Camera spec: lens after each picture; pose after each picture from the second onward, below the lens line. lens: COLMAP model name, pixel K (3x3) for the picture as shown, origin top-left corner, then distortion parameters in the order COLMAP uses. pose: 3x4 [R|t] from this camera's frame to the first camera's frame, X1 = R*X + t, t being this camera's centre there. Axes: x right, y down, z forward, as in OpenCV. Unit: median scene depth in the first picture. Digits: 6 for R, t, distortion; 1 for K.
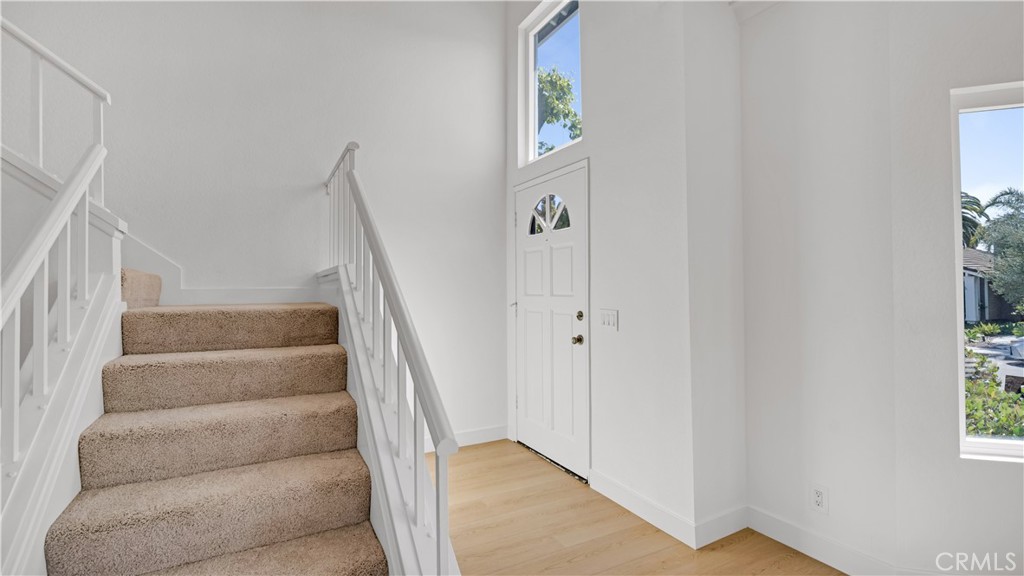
lens RADIAL K [[467.8, 0, 512.0], [0, 467.8, 288.0], [0, 0, 1]] dist [-0.000160, 0.000166]
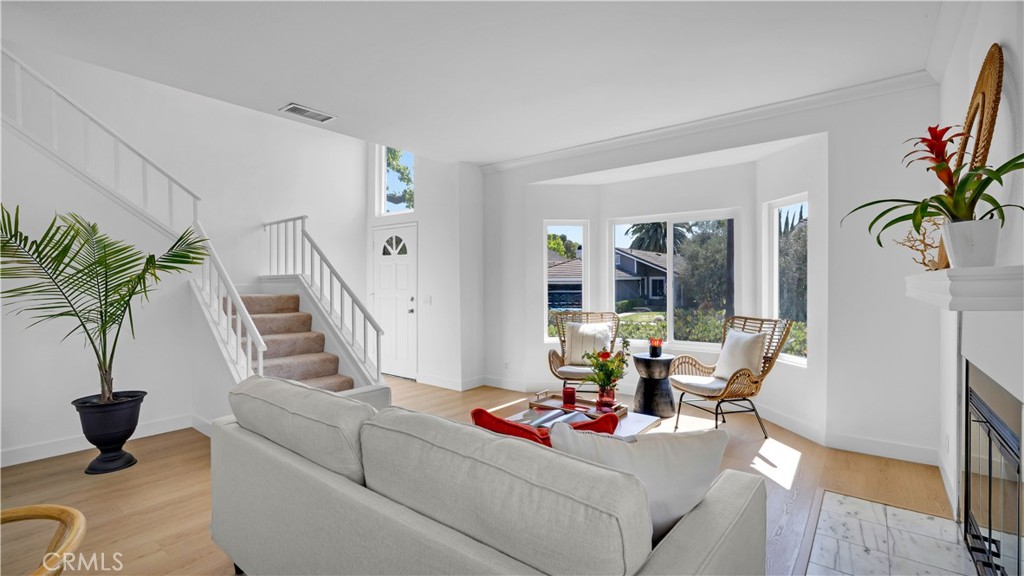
lens RADIAL K [[467.8, 0, 512.0], [0, 467.8, 288.0], [0, 0, 1]] dist [-0.000160, 0.000166]
pose [[0.923806, 0.000459, 0.382860, -0.227214], [-0.005710, 0.999905, 0.012578, -0.016244], [-0.382817, -0.013806, 0.923721, -1.016678]]
